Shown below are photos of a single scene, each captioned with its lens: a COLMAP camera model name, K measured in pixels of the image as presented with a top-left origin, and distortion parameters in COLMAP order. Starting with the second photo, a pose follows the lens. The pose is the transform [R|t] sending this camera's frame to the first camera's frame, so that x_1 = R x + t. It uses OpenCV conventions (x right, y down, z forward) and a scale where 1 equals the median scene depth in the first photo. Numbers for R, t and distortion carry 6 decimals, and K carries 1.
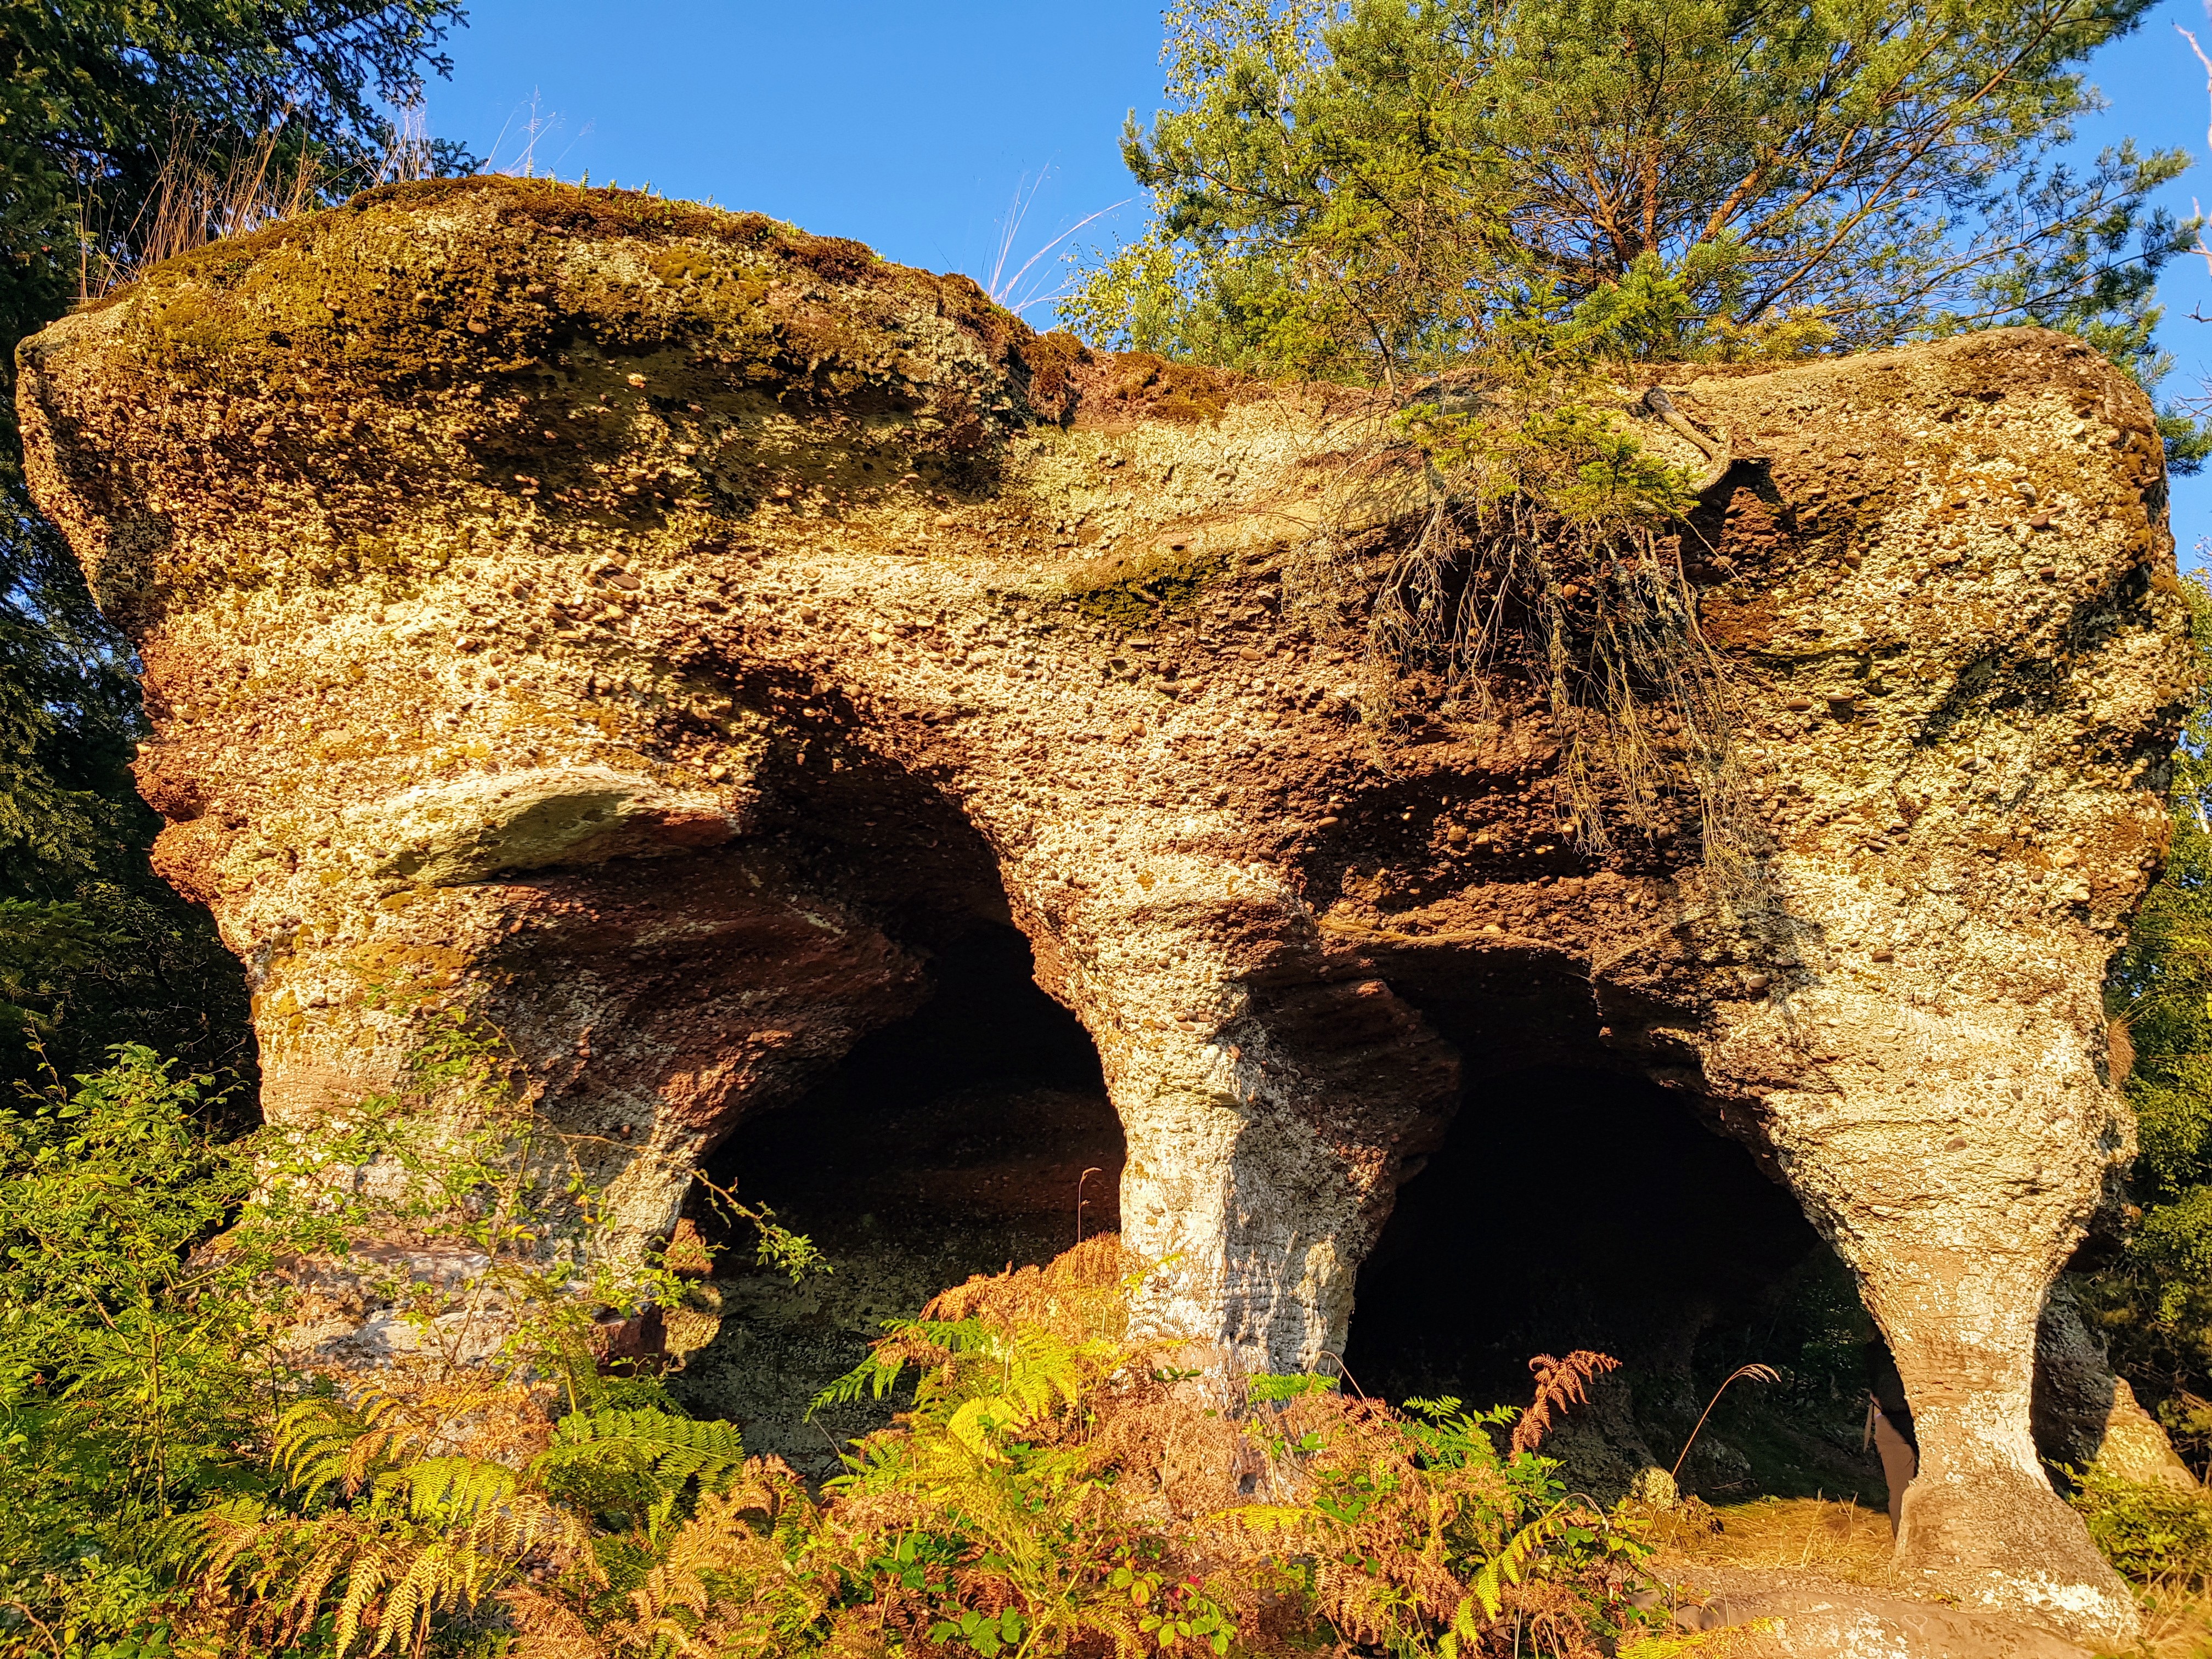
lens RADIAL K [[1723.7, 0, 1088.9], [0, 1723.7, 808.5], [0, 0, 1]] dist [0.060301, -0.091043]
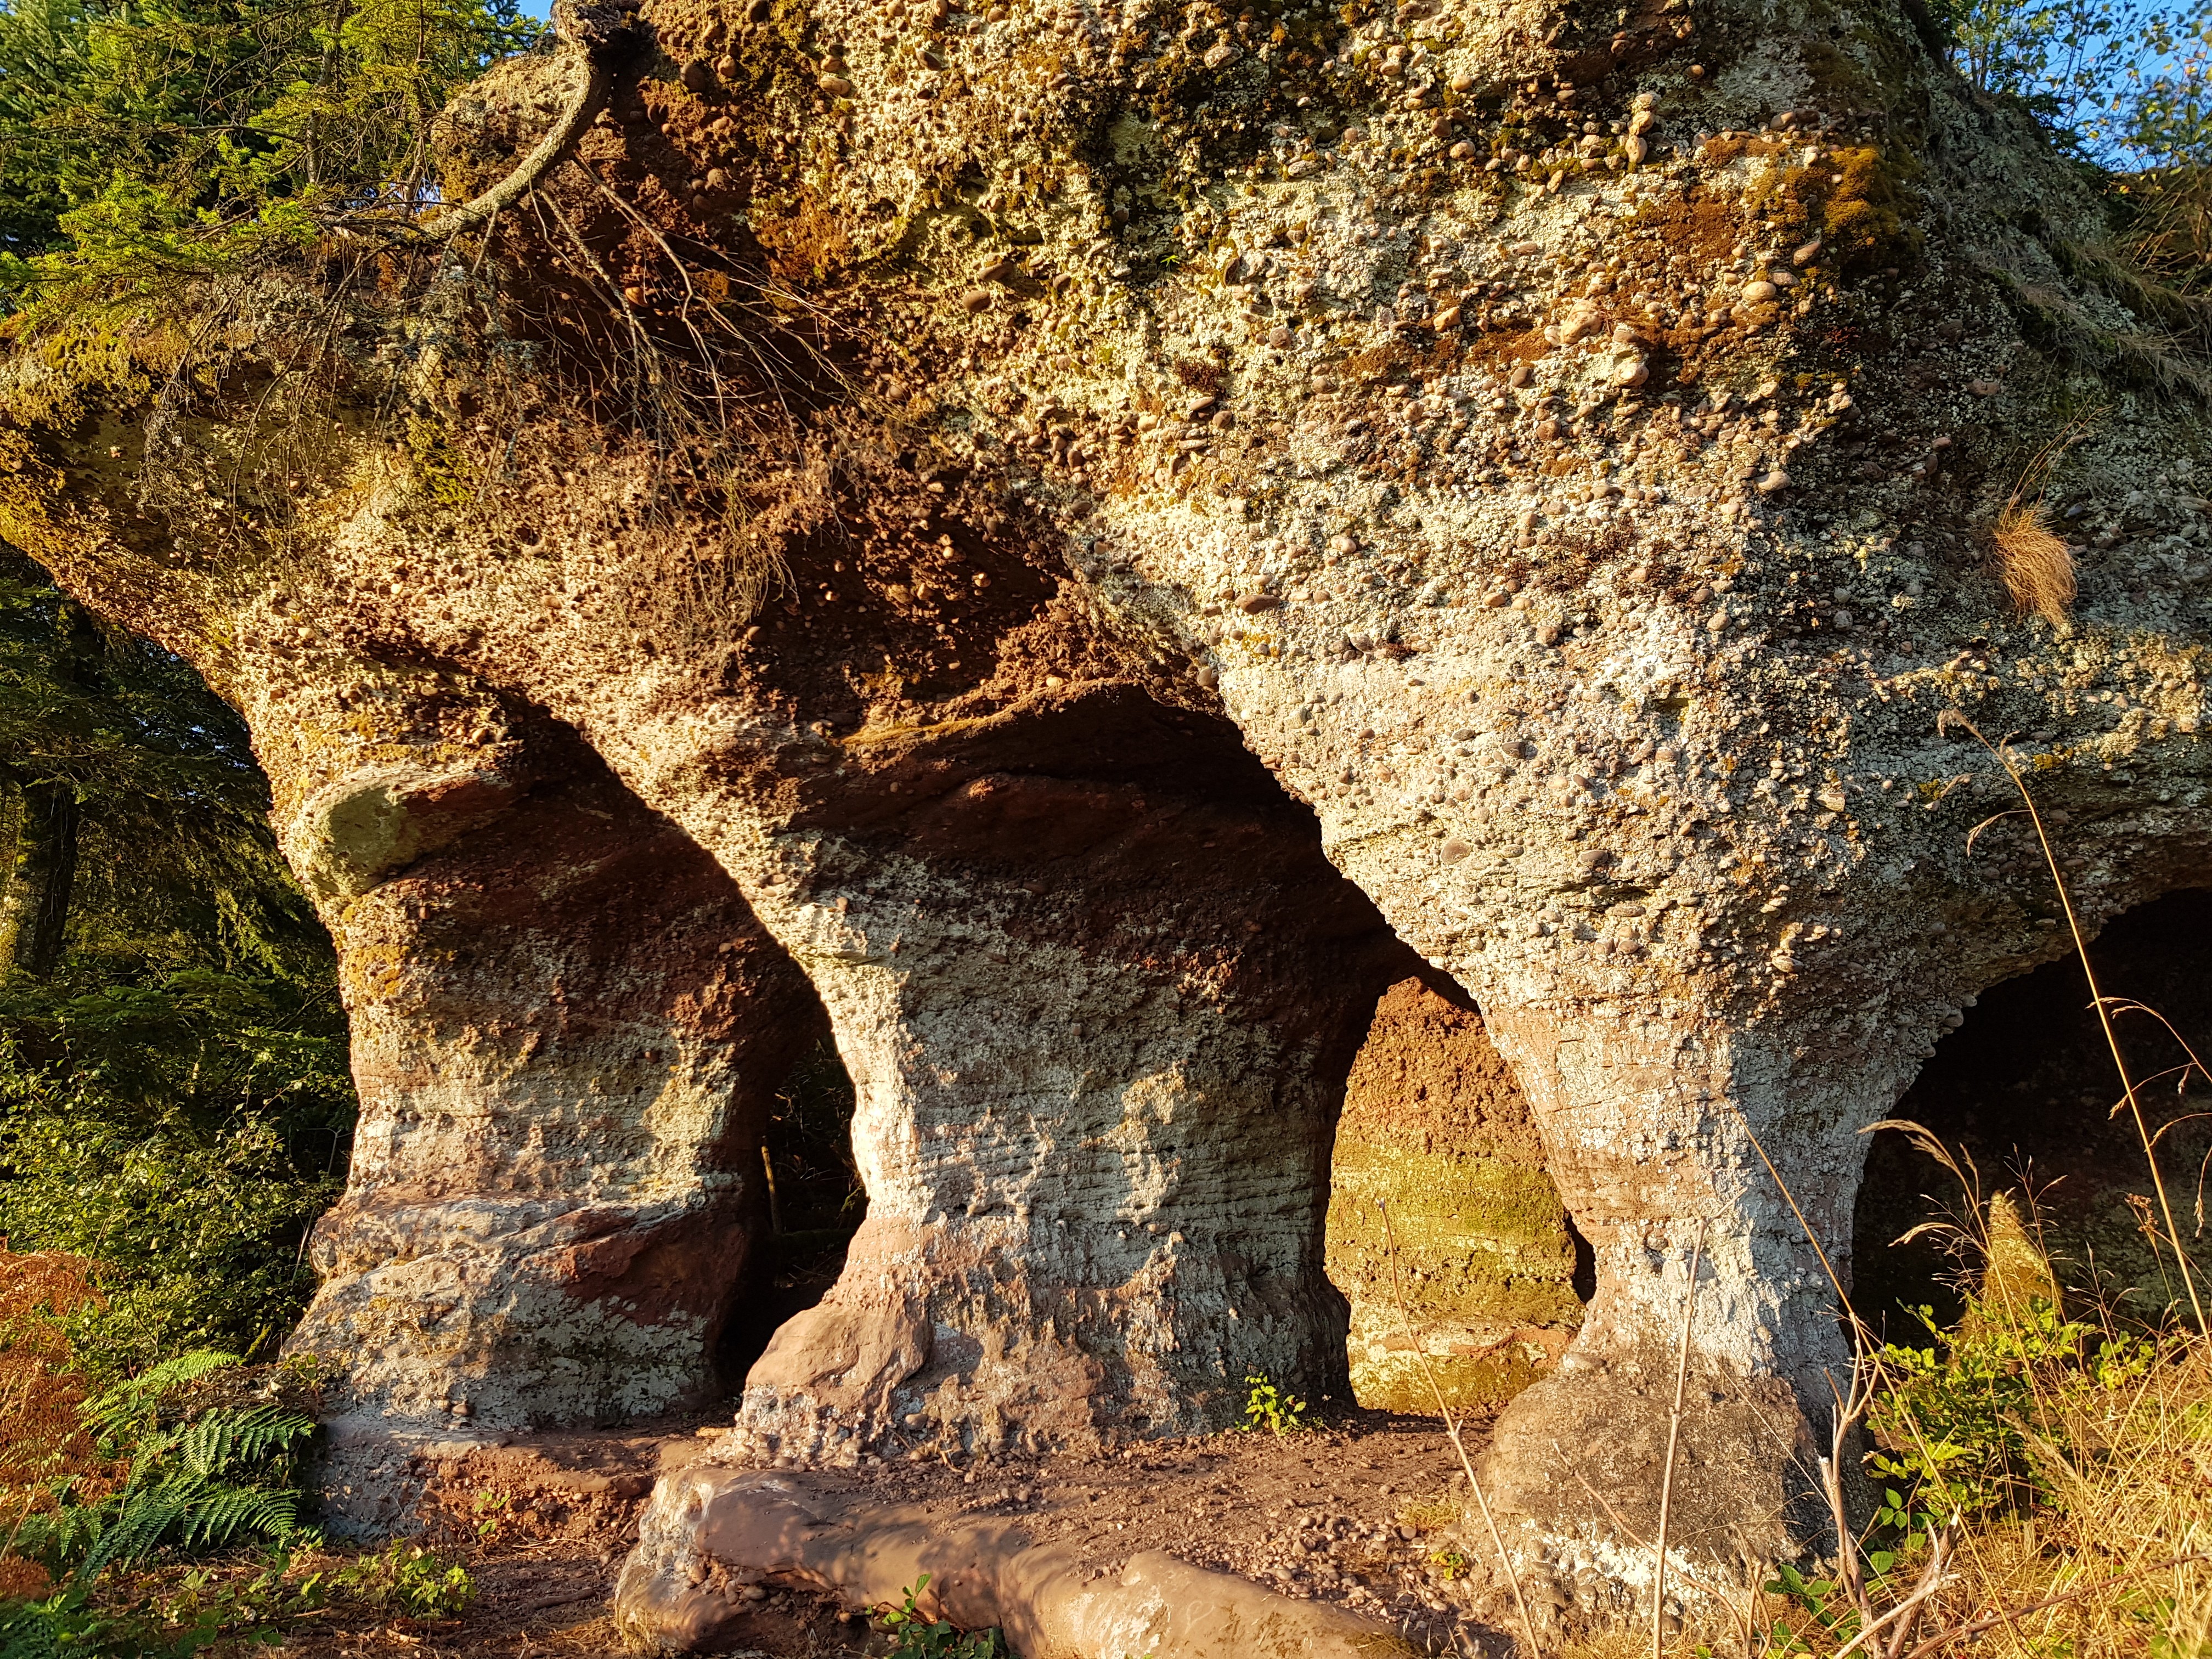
lens RADIAL K [[1723.7, 0, 1084.5], [0, 1723.7, 800.1], [0, 0, 1]] dist [0.060301, -0.091043]
pose [[0.750647, -0.230148, -0.619323, 0.762155], [0.306466, 0.951715, 0.017781, 0.119310], [0.585327, -0.203149, 0.784935, 0.422190]]
